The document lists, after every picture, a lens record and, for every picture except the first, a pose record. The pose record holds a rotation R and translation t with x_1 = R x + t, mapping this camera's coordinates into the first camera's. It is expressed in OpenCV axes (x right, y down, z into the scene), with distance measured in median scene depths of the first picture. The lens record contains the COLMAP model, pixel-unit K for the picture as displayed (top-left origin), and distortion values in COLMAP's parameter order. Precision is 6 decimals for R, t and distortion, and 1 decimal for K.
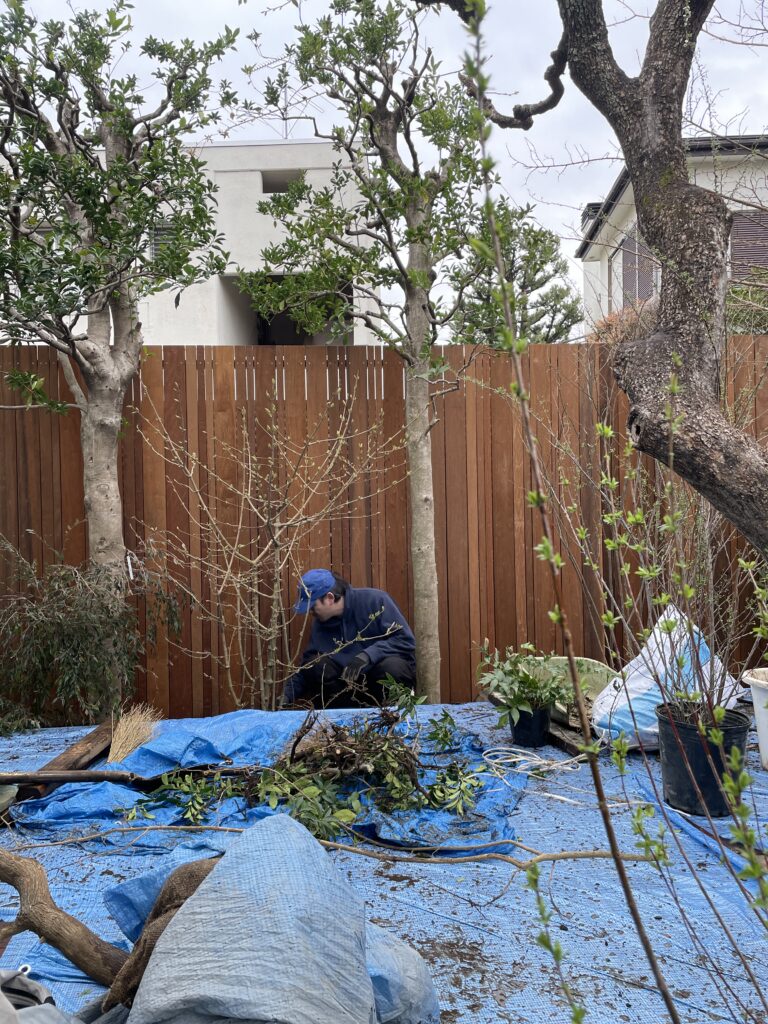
lens RADIAL K [[768.5, 0, 382.8], [0, 768.5, 507.0], [0, 0, 1]] dist [0.100017, -0.124199]
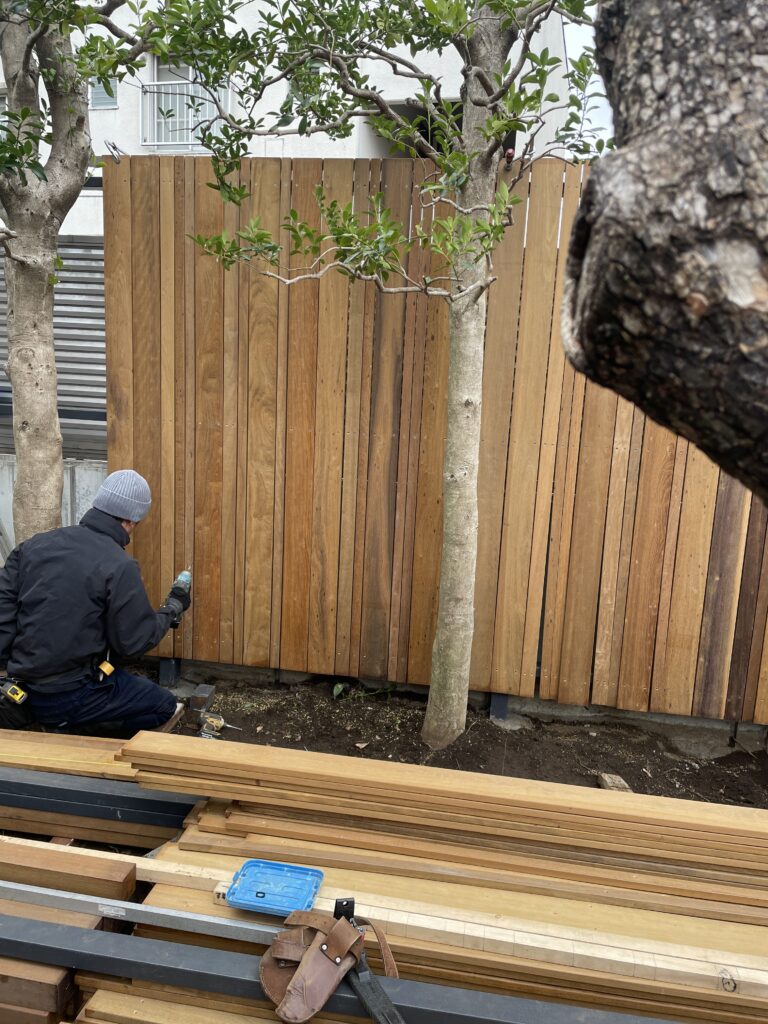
lens RADIAL K [[768.5, 0, 382.8], [0, 768.5, 507.0], [0, 0, 1]] dist [0.100017, -0.124199]
pose [[0.970262, 0.104967, -0.218116, 0.144513], [-0.067944, 0.982960, 0.170801, -0.031194], [0.232327, -0.150902, 0.960860, 0.340129]]
